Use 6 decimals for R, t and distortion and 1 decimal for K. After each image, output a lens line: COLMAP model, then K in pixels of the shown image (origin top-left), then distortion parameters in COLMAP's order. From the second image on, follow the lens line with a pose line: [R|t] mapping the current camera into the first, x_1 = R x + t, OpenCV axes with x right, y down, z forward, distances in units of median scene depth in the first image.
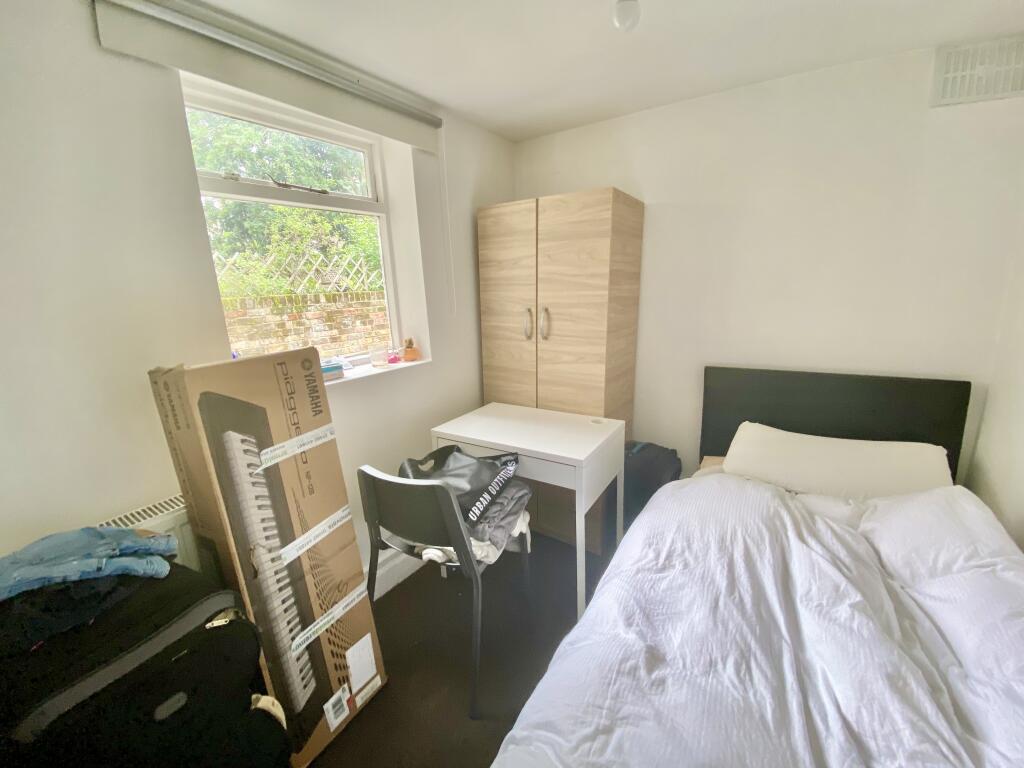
lens RADIAL K [[417.8, 0, 512.0], [0, 417.8, 384.0], [0, 0, 1]] dist [0.045615, -0.029721]
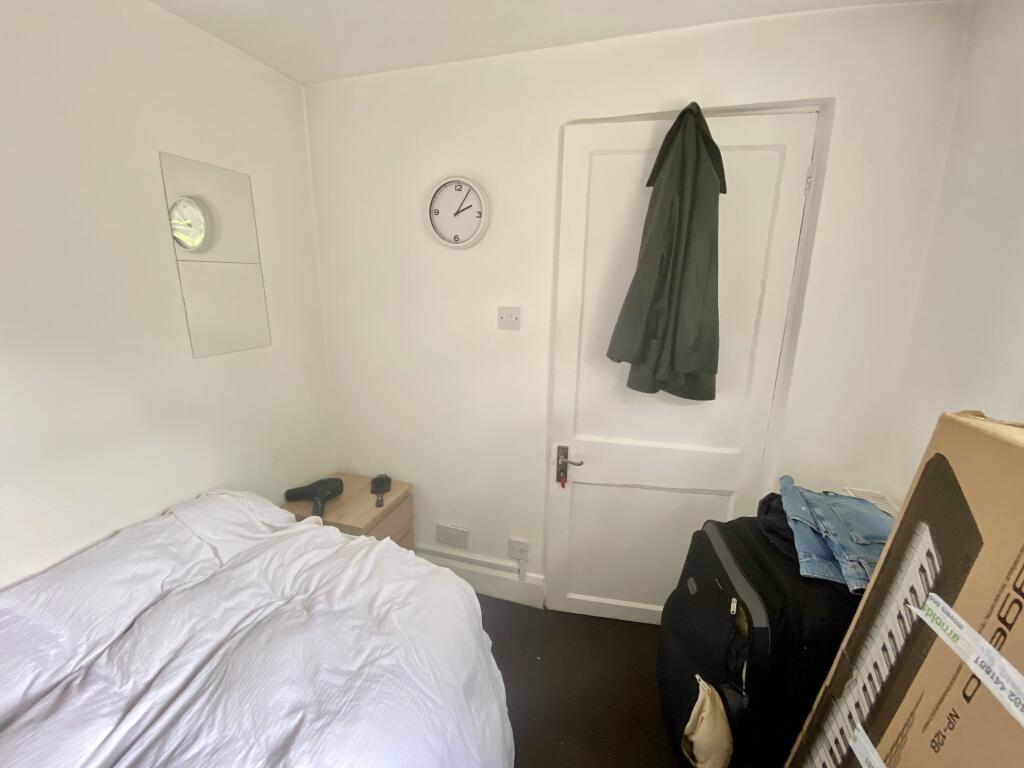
lens RADIAL K [[417.8, 0, 512.0], [0, 417.8, 384.0], [0, 0, 1]] dist [0.045615, -0.029721]
pose [[-0.954753, 0.083271, -0.285506, 0.049855], [-0.062279, 0.882735, 0.465725, -0.213547], [0.290807, 0.462433, -0.837608, 0.821430]]
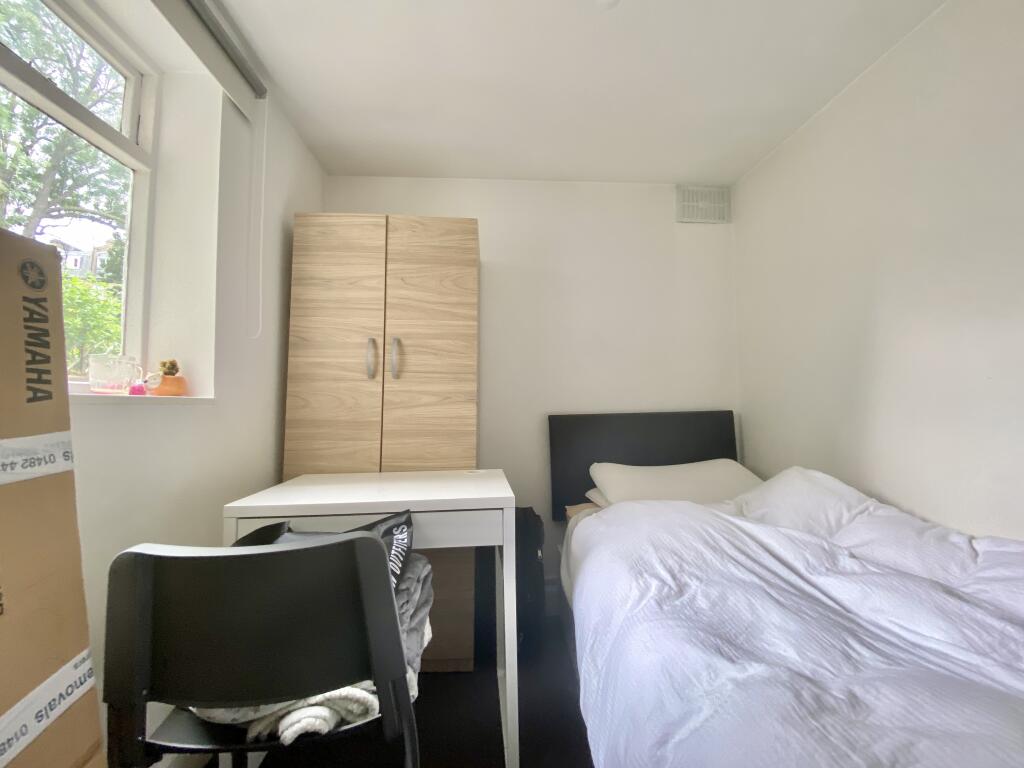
lens RADIAL K [[422.5, 0, 512.0], [0, 422.5, 384.0], [0, 0, 1]] dist [0.027666, -0.021227]
pose [[0.795285, 0.063830, 0.602866, -0.274706], [0.122173, 0.957164, -0.262509, 0.169610], [-0.593798, 0.282423, 0.753420, 0.342741]]
